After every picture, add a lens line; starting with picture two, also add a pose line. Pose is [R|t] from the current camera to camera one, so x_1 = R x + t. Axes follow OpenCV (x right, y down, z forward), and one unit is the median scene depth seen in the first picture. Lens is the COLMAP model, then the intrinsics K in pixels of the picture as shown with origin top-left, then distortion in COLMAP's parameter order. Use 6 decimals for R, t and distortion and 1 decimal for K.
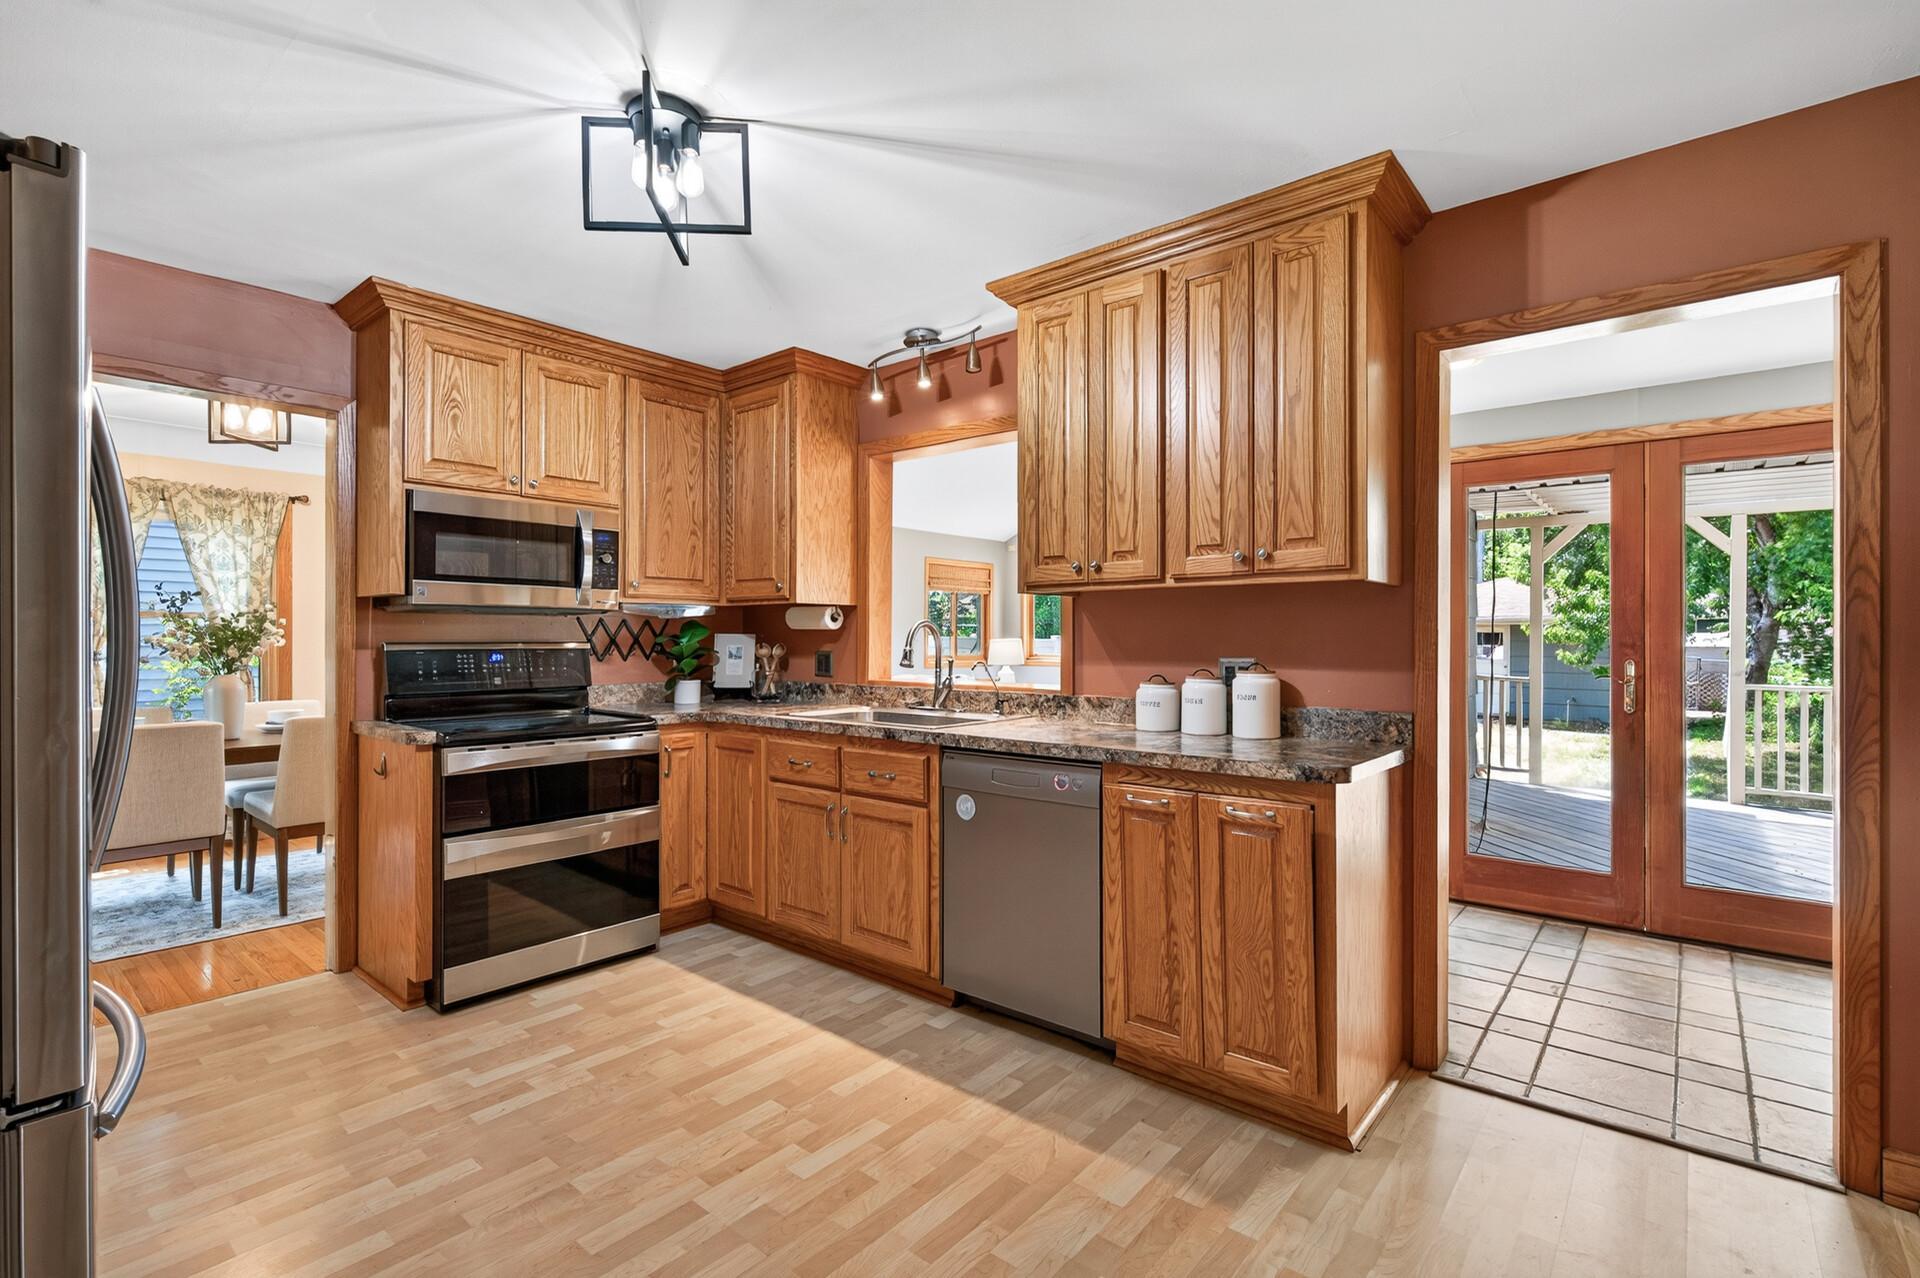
lens RADIAL K [[872.2, 0, 975.1], [0, 872.2, 640.7], [0, 0, 1]] dist [0.004822, 0.000427]
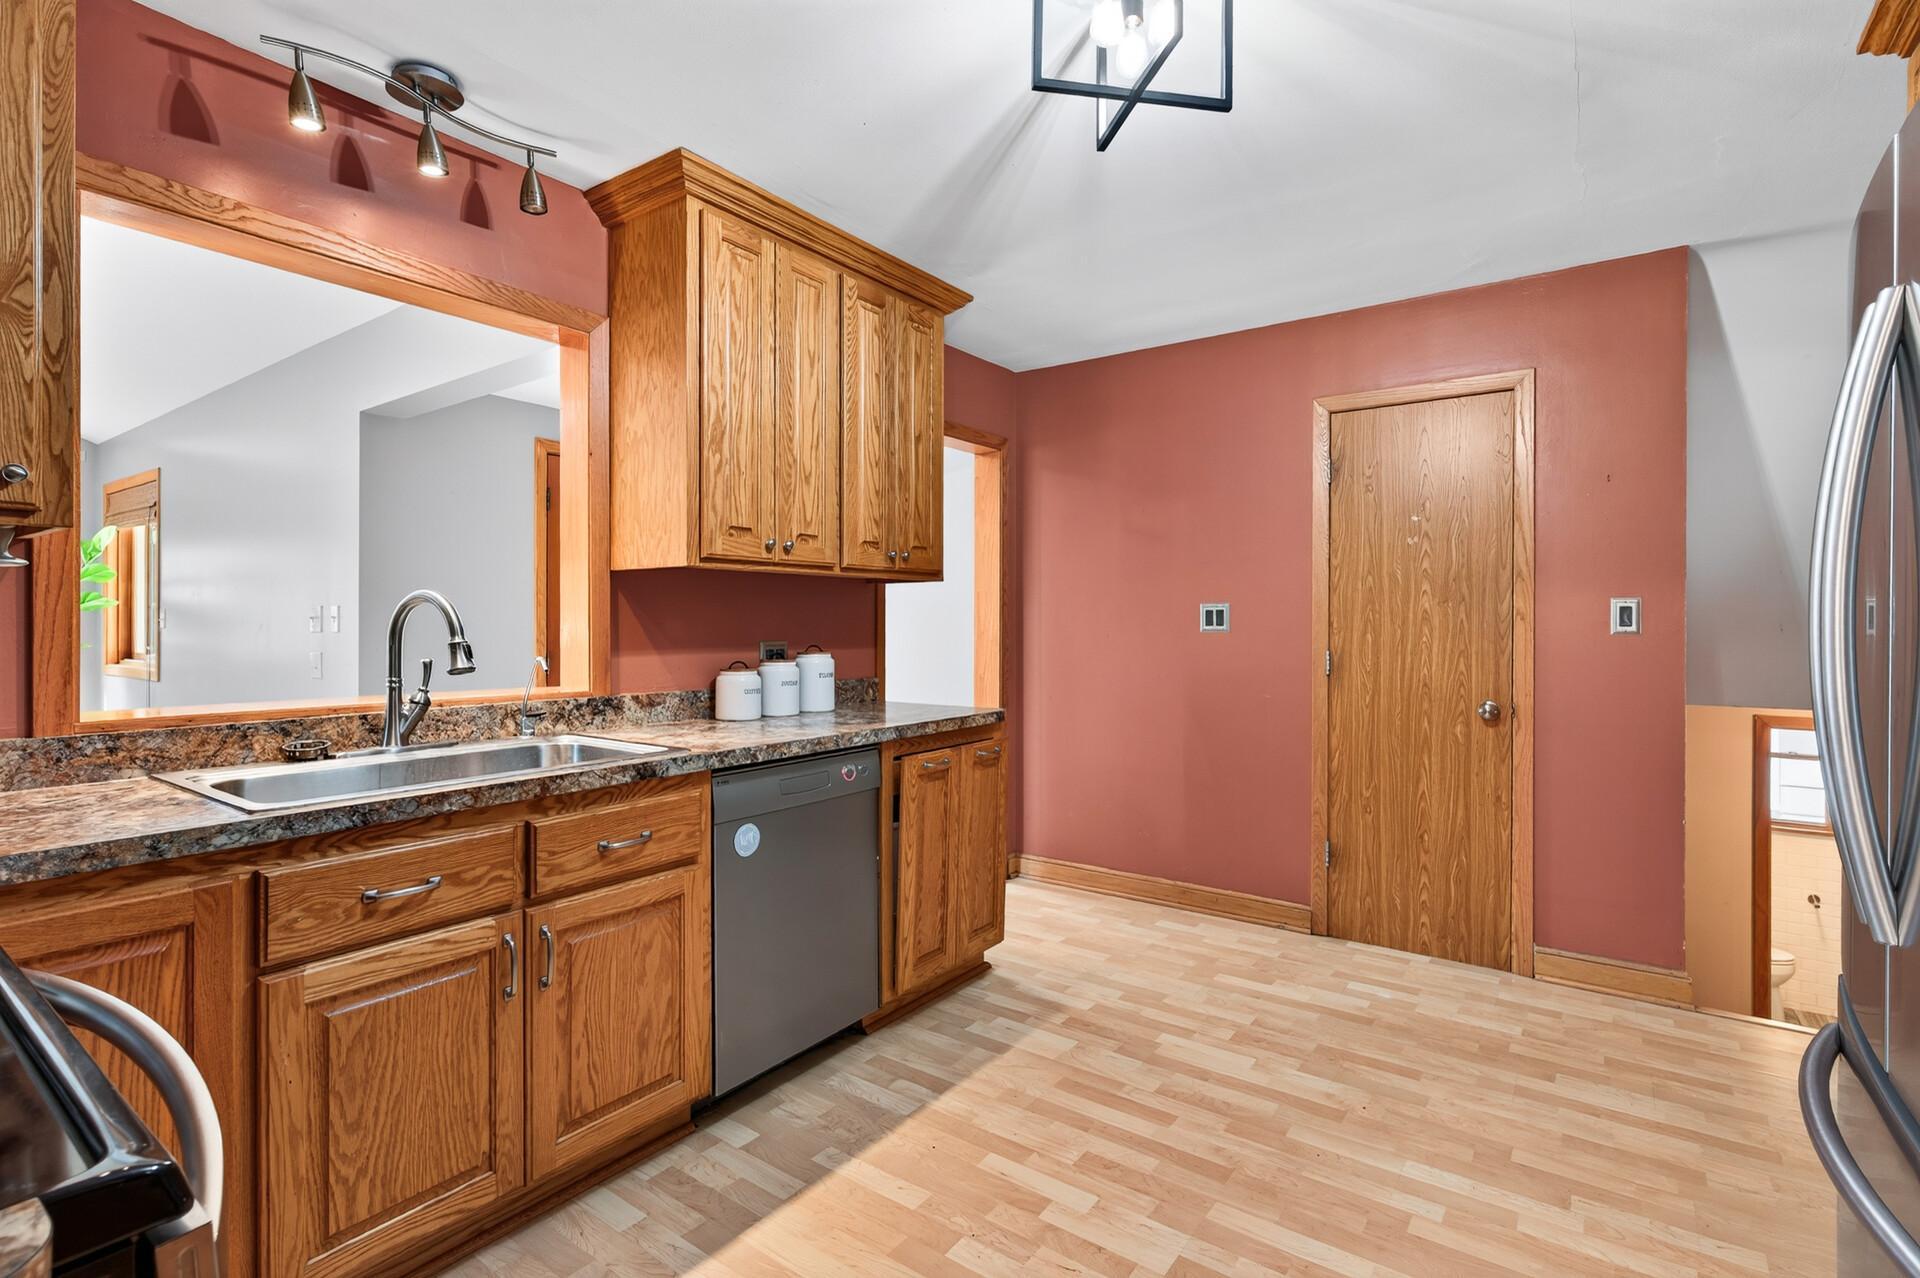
lens RADIAL K [[872.2, 0, 976.6], [0, 872.2, 625.6], [0, 0, 1]] dist [0.004822, 0.000427]
pose [[-0.061756, -0.002674, 0.998088, -0.831527], [0.000863, 0.999996, 0.002733, -0.002132], [-0.998091, 0.001030, -0.061753, 0.878579]]
